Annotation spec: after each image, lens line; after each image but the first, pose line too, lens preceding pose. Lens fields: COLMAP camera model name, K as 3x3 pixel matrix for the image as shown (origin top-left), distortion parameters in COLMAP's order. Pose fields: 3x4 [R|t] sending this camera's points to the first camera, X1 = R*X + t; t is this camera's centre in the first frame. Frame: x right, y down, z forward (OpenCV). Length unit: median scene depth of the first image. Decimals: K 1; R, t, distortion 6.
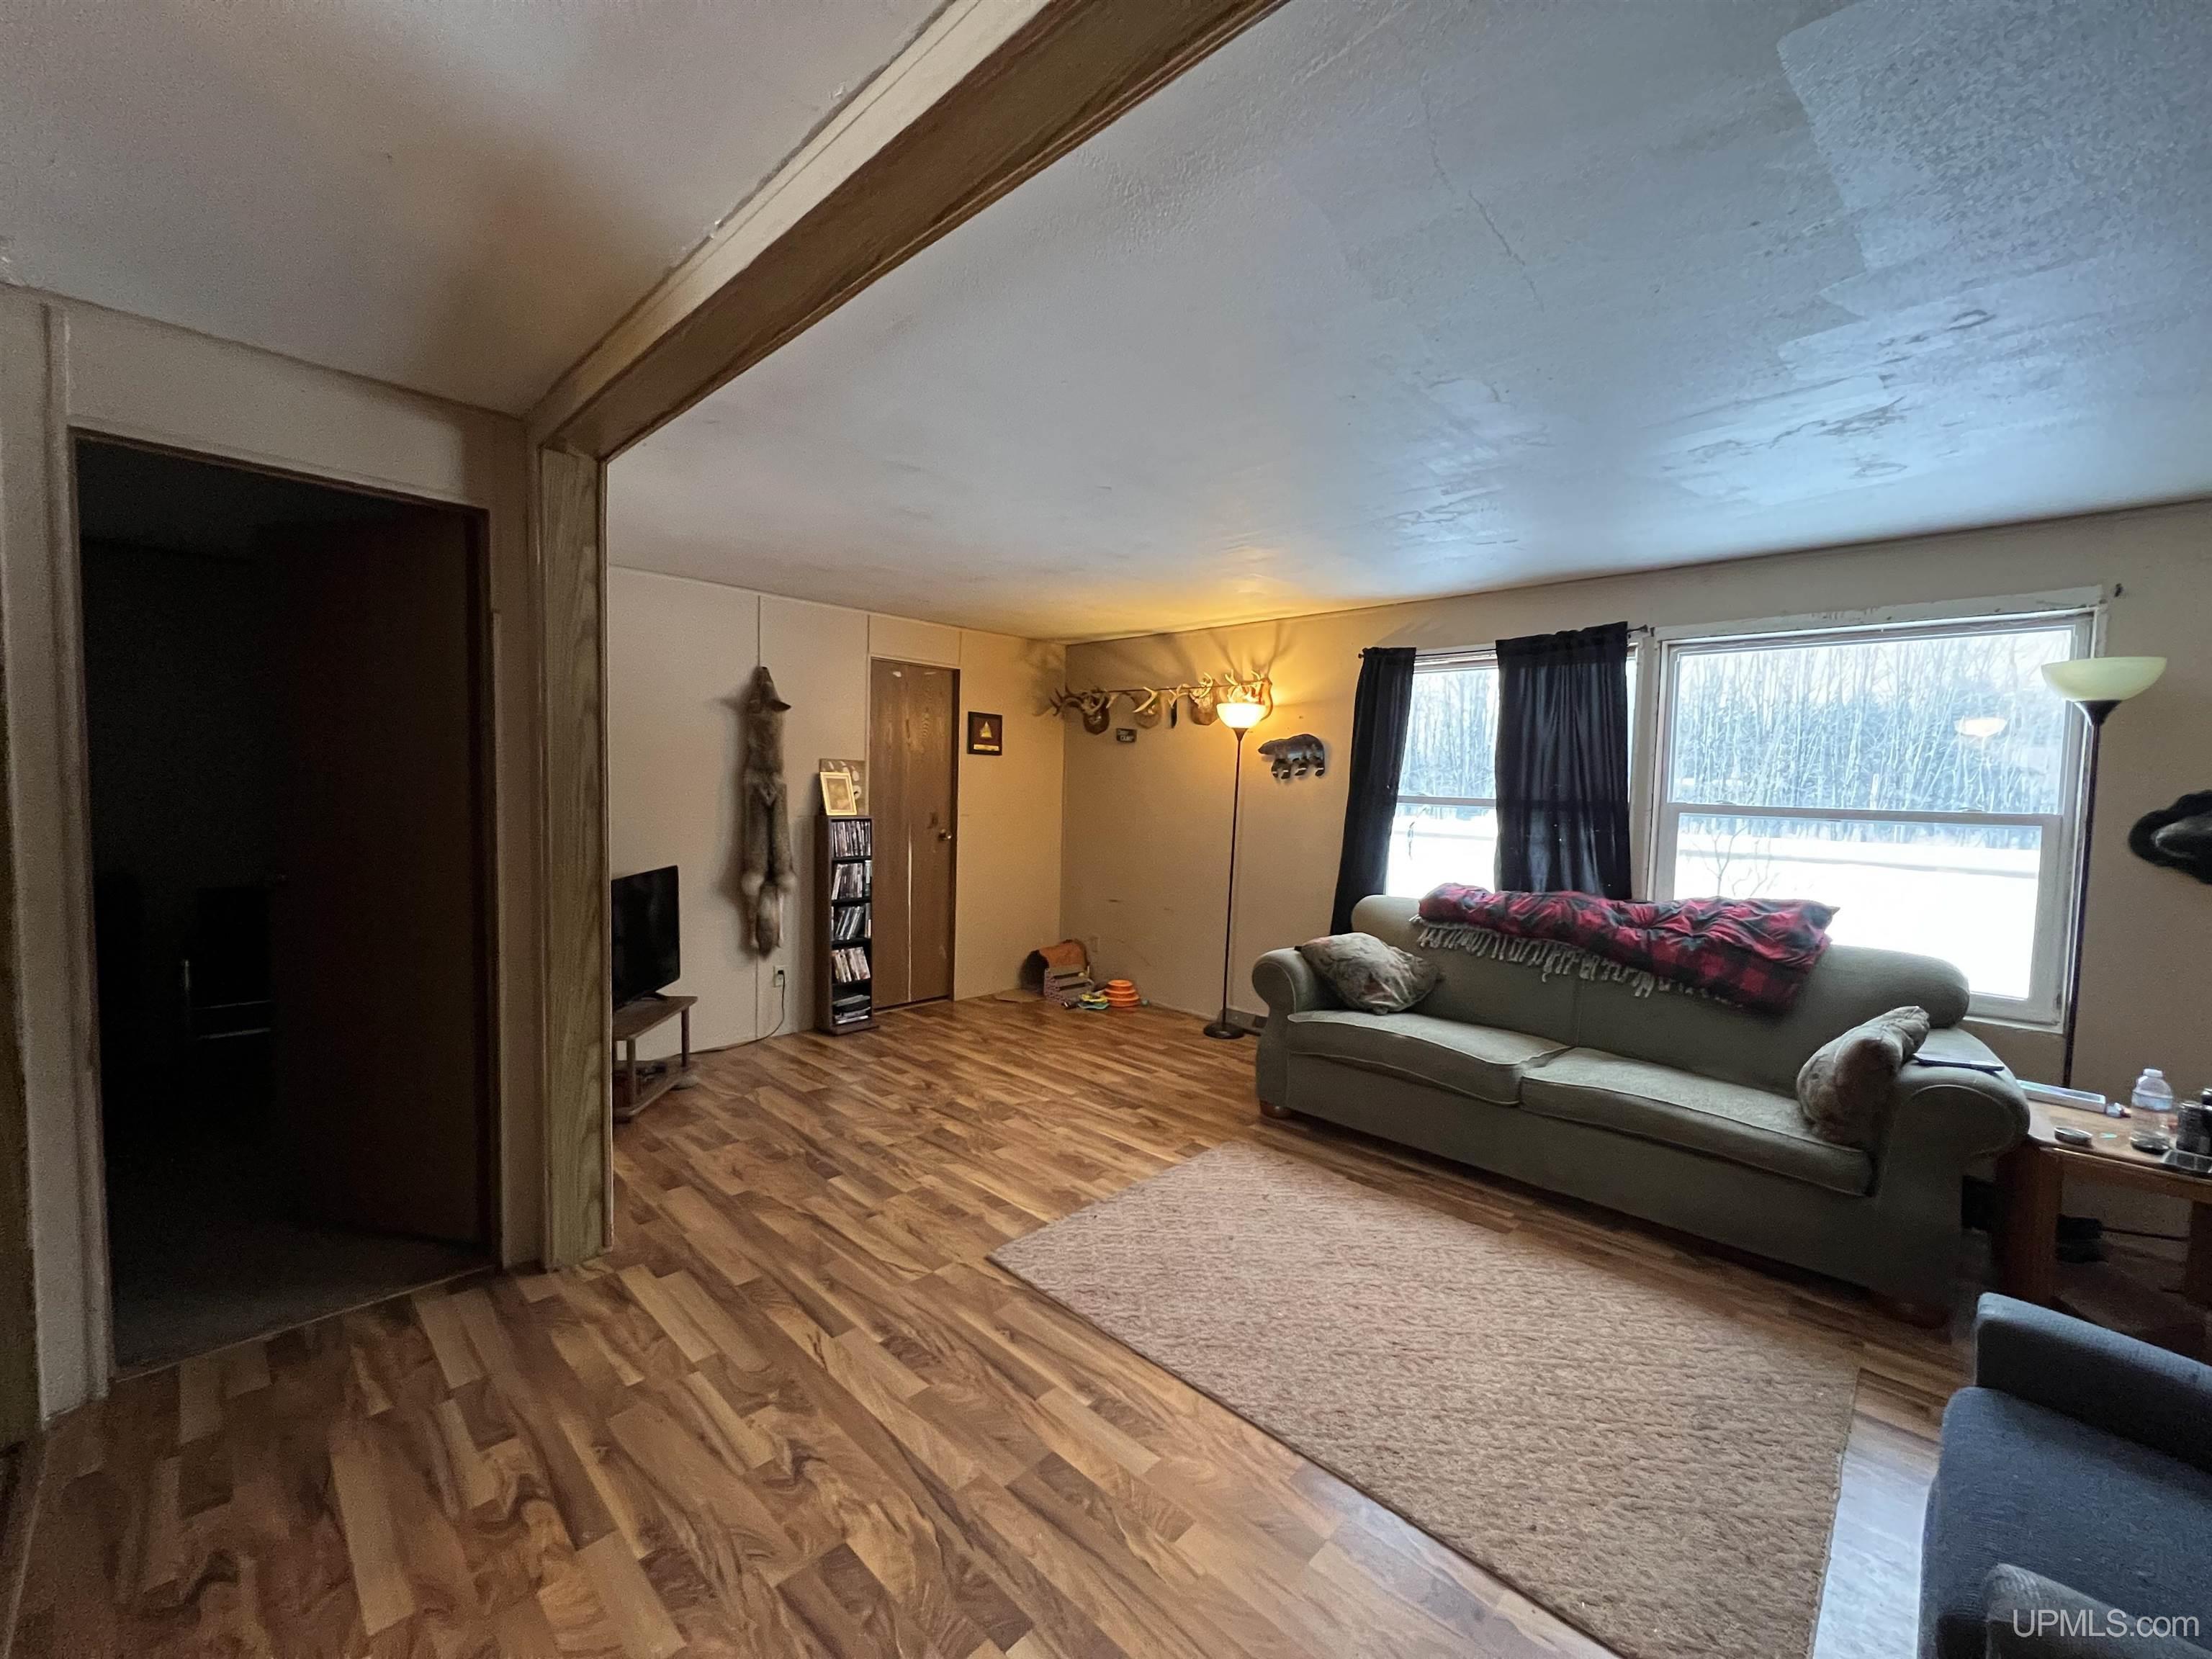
lens RADIAL K [[888.2, 0, 1105.8], [0, 888.2, 829.1], [0, 0, 1]] dist [-0.002461, 0.000004]
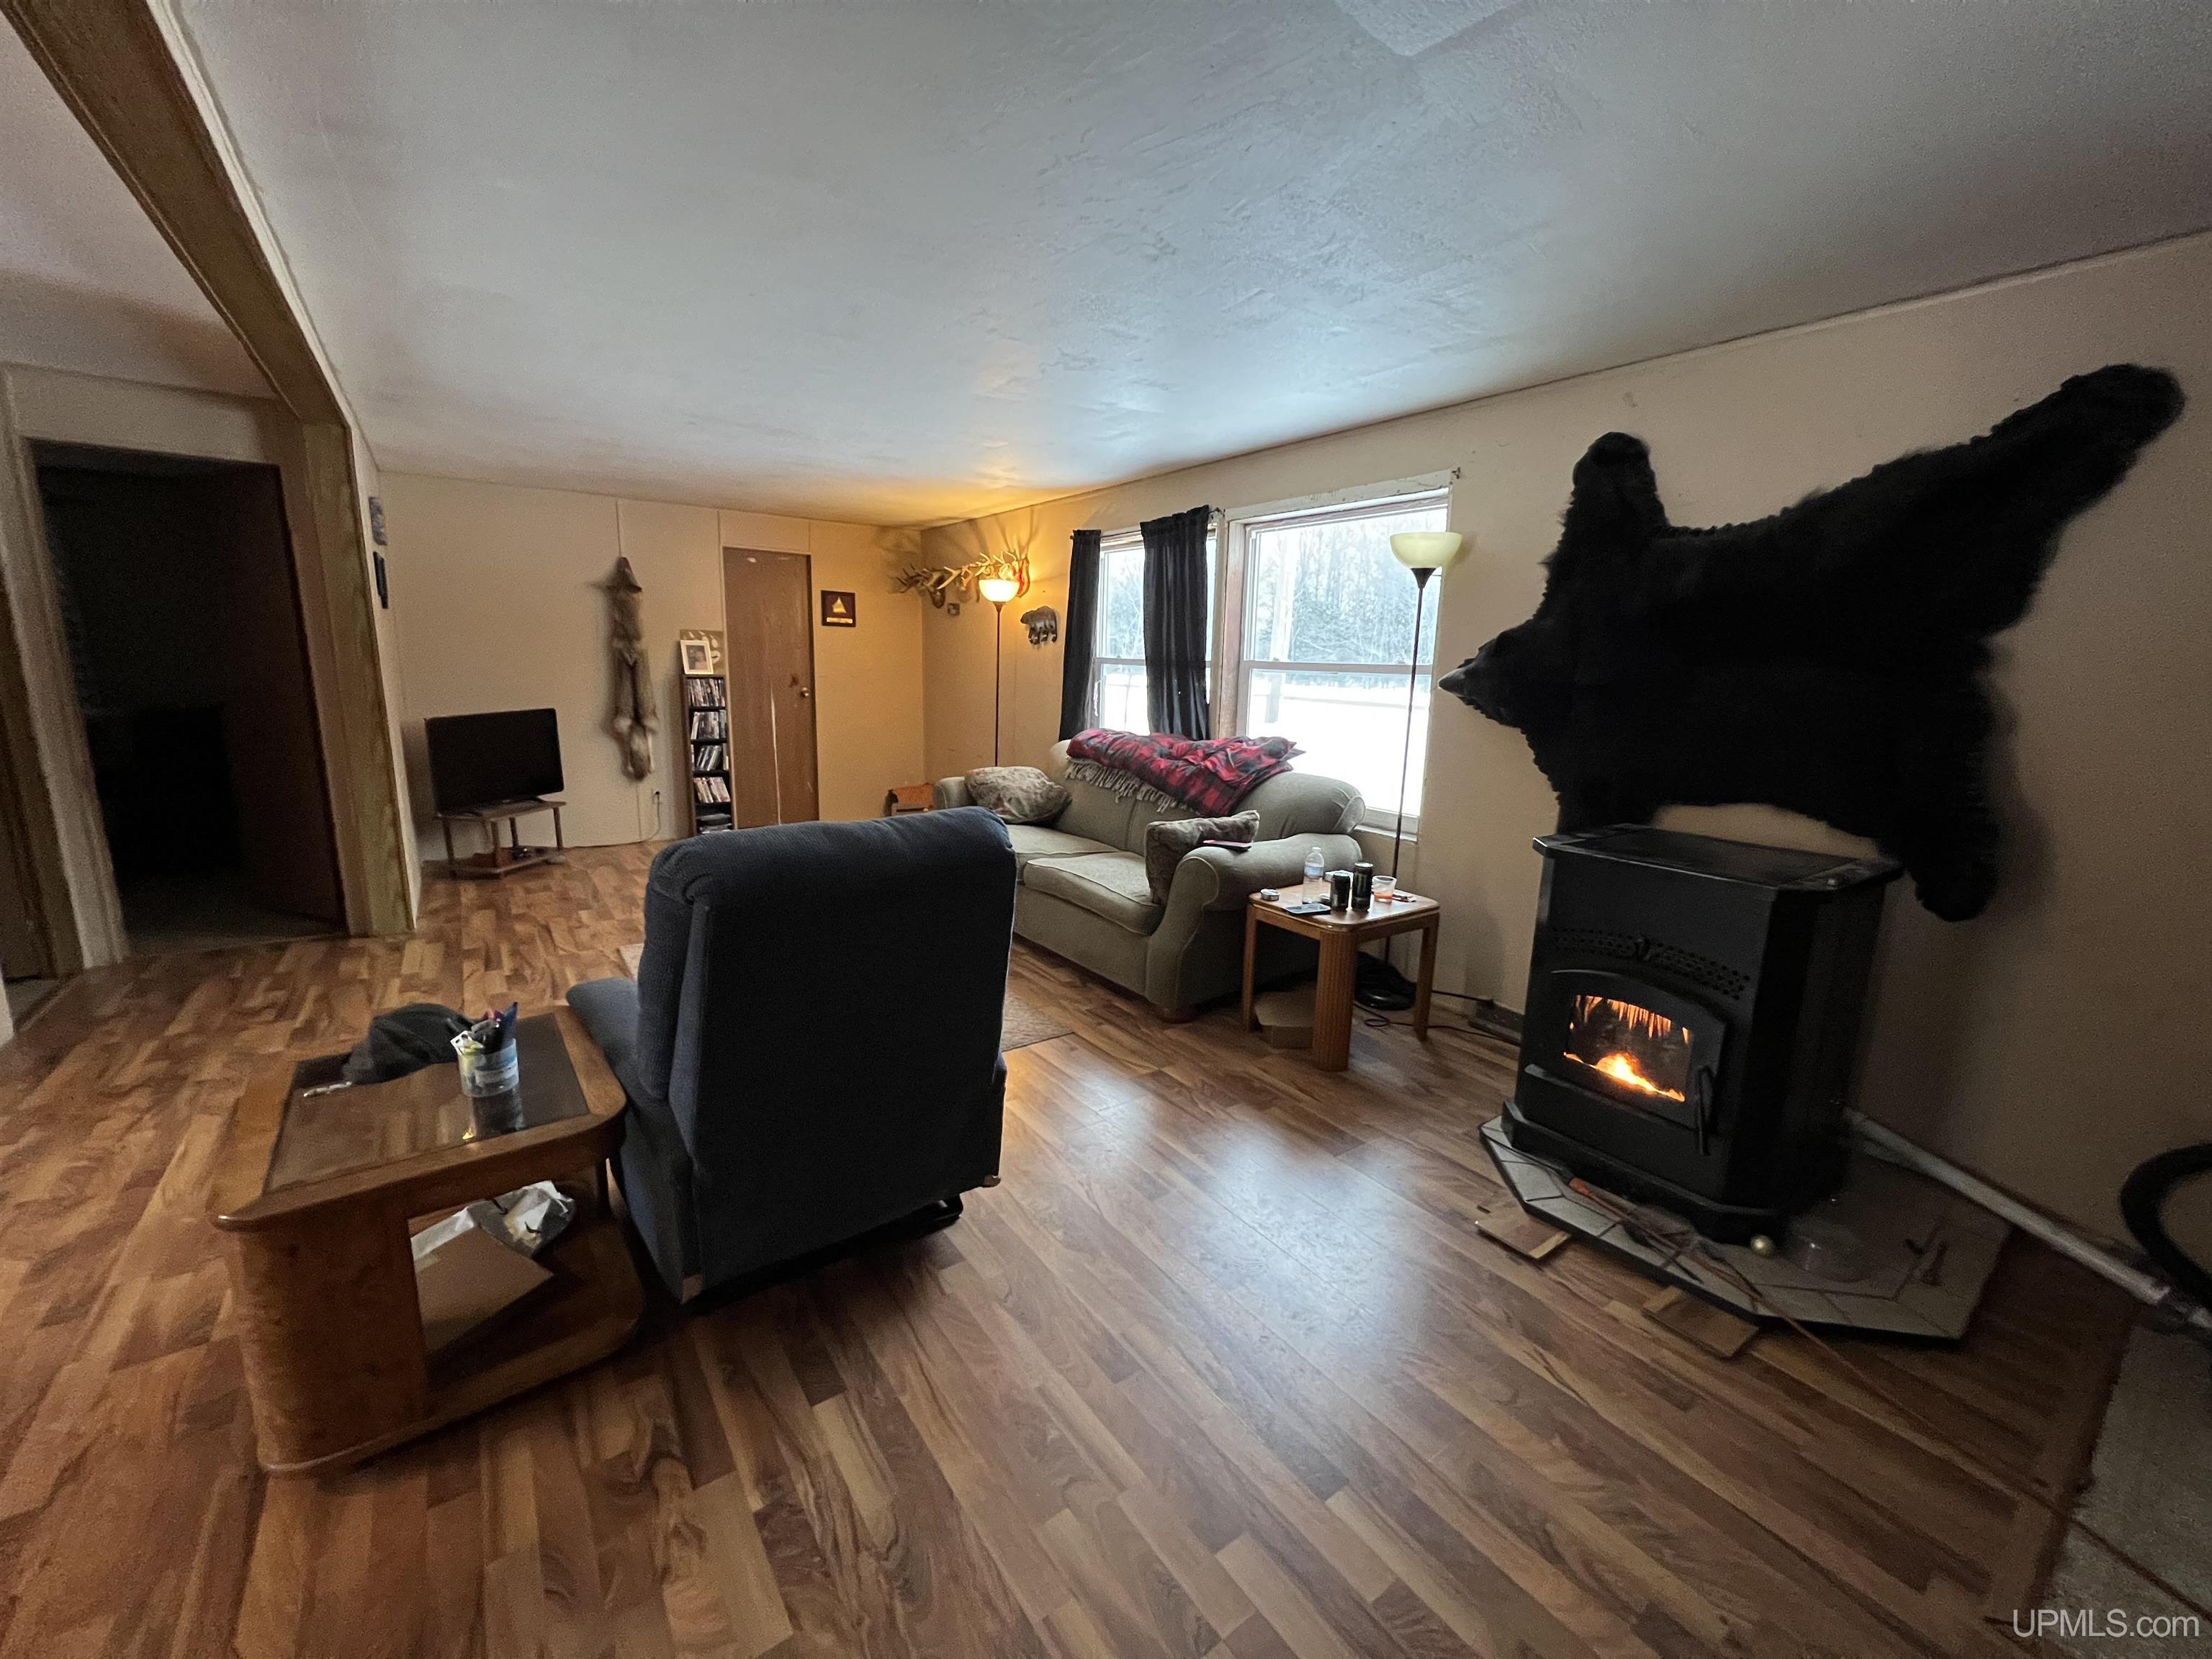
lens RADIAL K [[888.2, 0, 1104.8], [0, 888.2, 830.4], [0, 0, 1]] dist [-0.002461, 0.000004]
pose [[0.984250, 0.033395, -0.173601, 0.542817], [-0.009836, 0.990820, 0.134831, 0.031343], [0.176510, -0.131000, 0.975543, -0.193854]]
